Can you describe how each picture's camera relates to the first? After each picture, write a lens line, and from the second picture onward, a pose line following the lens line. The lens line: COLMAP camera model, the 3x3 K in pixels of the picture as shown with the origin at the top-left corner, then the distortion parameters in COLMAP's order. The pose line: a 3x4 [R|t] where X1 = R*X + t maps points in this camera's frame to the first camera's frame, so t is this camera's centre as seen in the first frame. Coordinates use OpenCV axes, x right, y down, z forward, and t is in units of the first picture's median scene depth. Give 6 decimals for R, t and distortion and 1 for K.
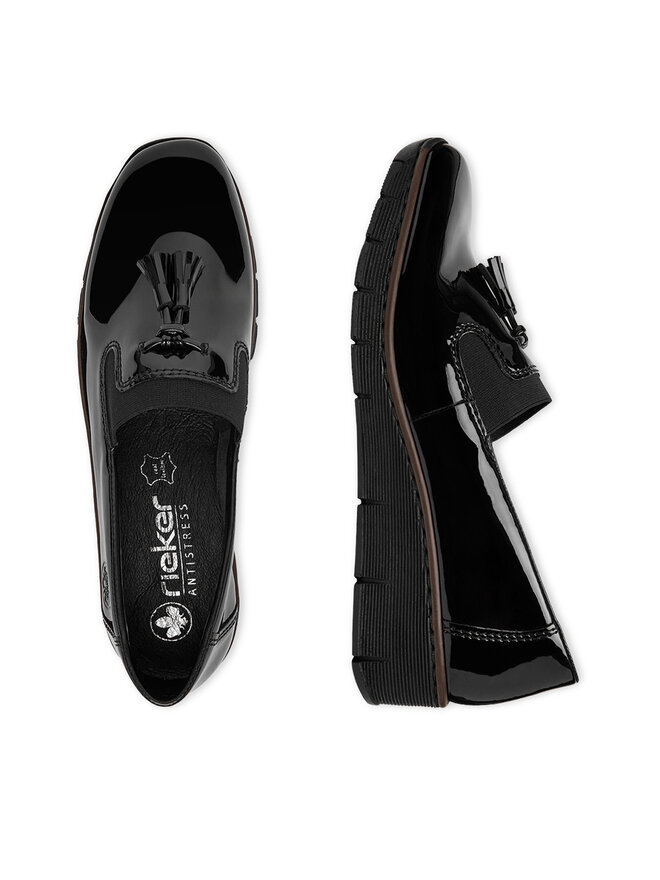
lens RADIAL K [[593.4, 0, 331.5], [0, 593.4, 437.0], [0, 0, 1]] dist [-0.005006, 0.000867]
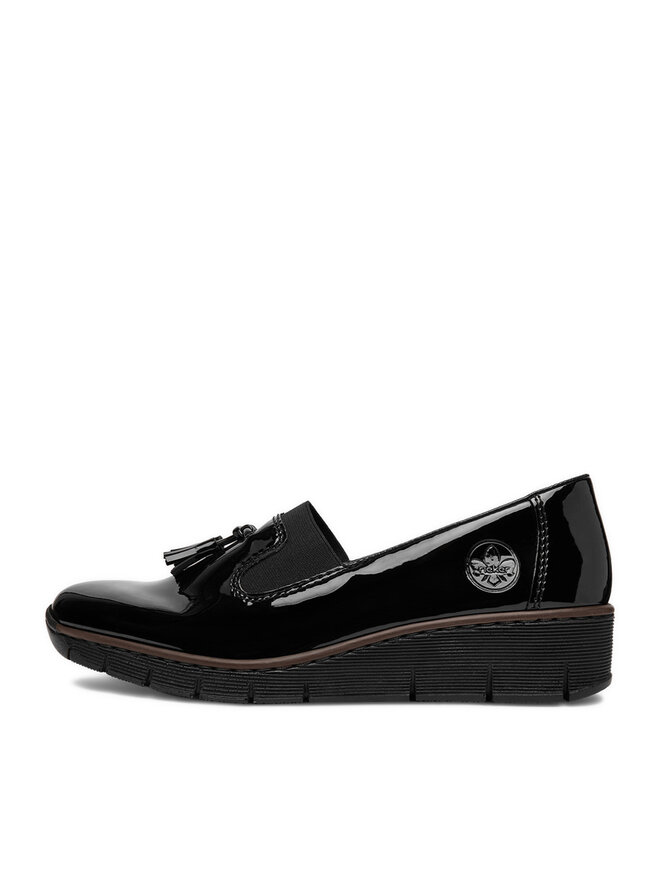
lens RADIAL K [[820.0, 0, 328.2], [0, 820.0, 438.9], [0, 0, 1]] dist [0.001344, 0.000000]
pose [[0.004026, -0.923401, 0.383816, -0.074081], [0.999787, -0.004059, -0.020254, 0.001893], [0.020260, 0.383816, 0.923187, -0.373615]]
